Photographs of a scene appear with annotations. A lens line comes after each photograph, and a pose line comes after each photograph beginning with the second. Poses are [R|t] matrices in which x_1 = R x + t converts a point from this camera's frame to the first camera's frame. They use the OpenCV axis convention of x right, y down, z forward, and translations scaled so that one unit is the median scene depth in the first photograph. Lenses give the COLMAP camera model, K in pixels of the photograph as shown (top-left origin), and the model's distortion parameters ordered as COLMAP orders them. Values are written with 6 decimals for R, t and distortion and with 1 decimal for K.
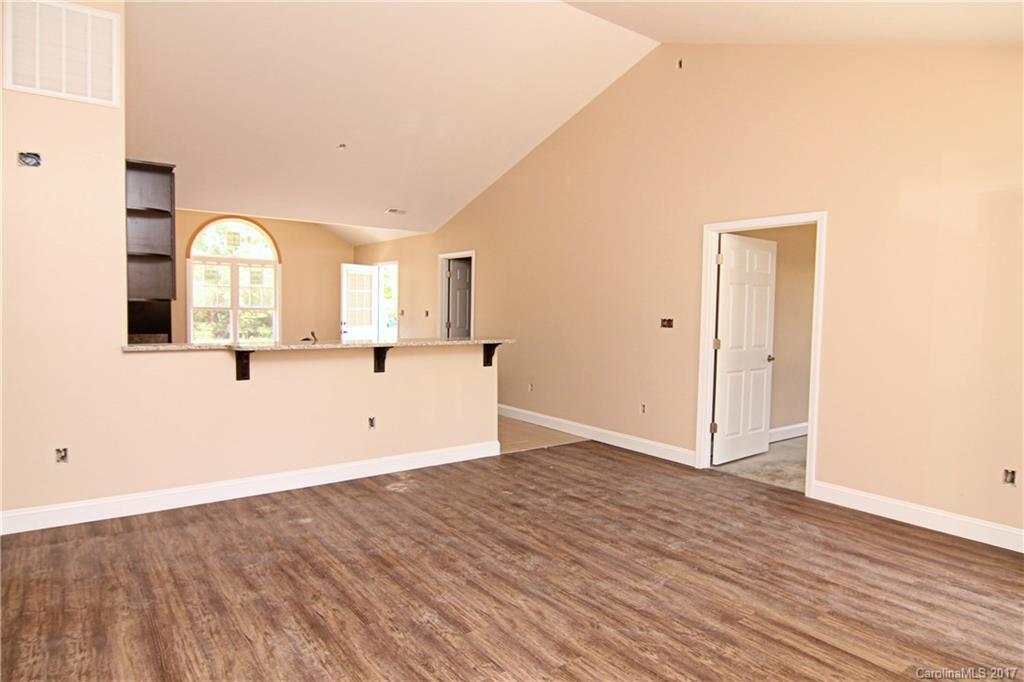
lens RADIAL K [[619.1, 0, 503.7], [0, 619.1, 340.0], [0, 0, 1]] dist [-0.019088, -0.001952]
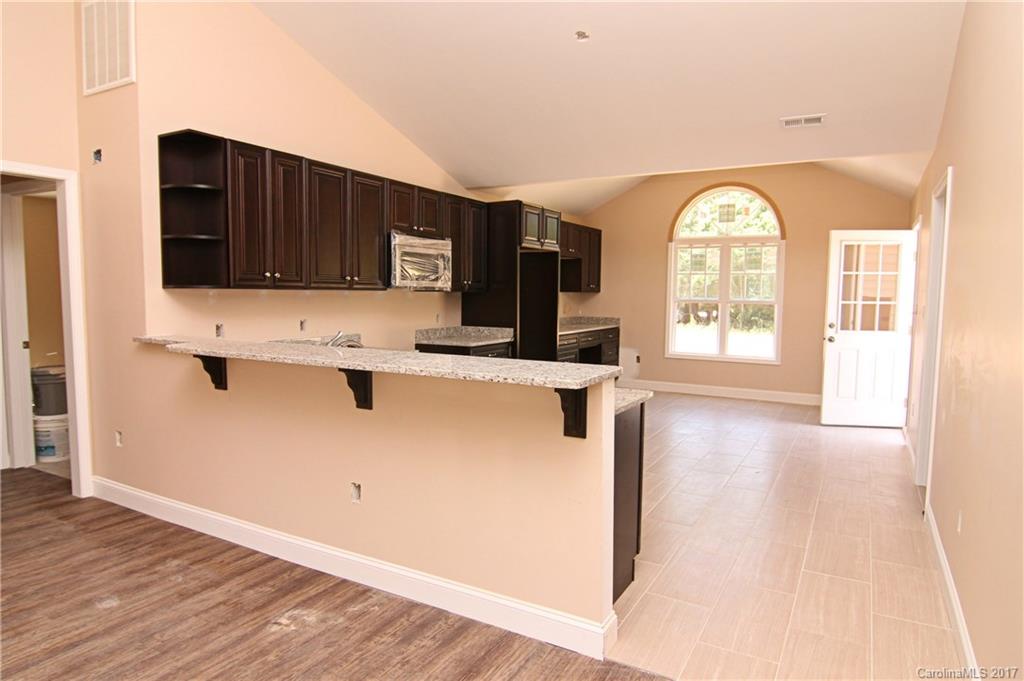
lens RADIAL K [[619.1, 0, 517.4], [0, 619.1, 344.7], [0, 0, 1]] dist [-0.019088, -0.001952]
pose [[0.406322, 0.066791, -0.911286, 0.551639], [-0.052444, 0.997385, 0.049718, -0.063943], [0.912224, 0.027590, 0.408763, 1.326717]]
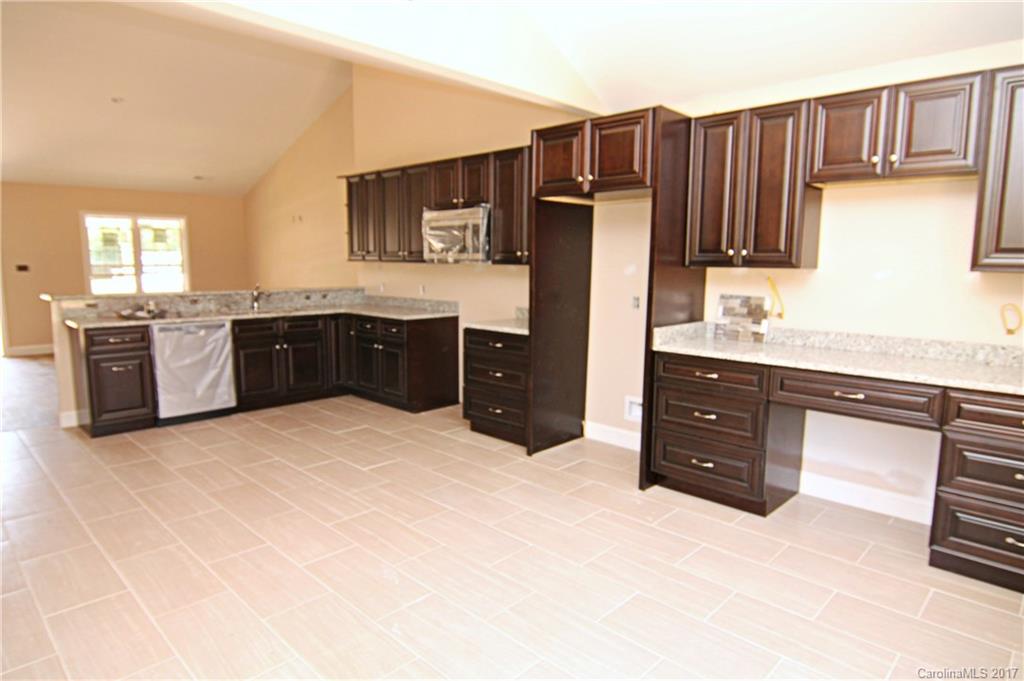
lens RADIAL K [[619.1, 0, 511.9], [0, 619.1, 338.5], [0, 0, 1]] dist [-0.019088, -0.001952]
pose [[-0.986769, -0.004309, -0.162073, -0.809735], [-0.032636, 0.984464, 0.172527, -0.191415], [0.158811, 0.175534, -0.971580, 3.244799]]
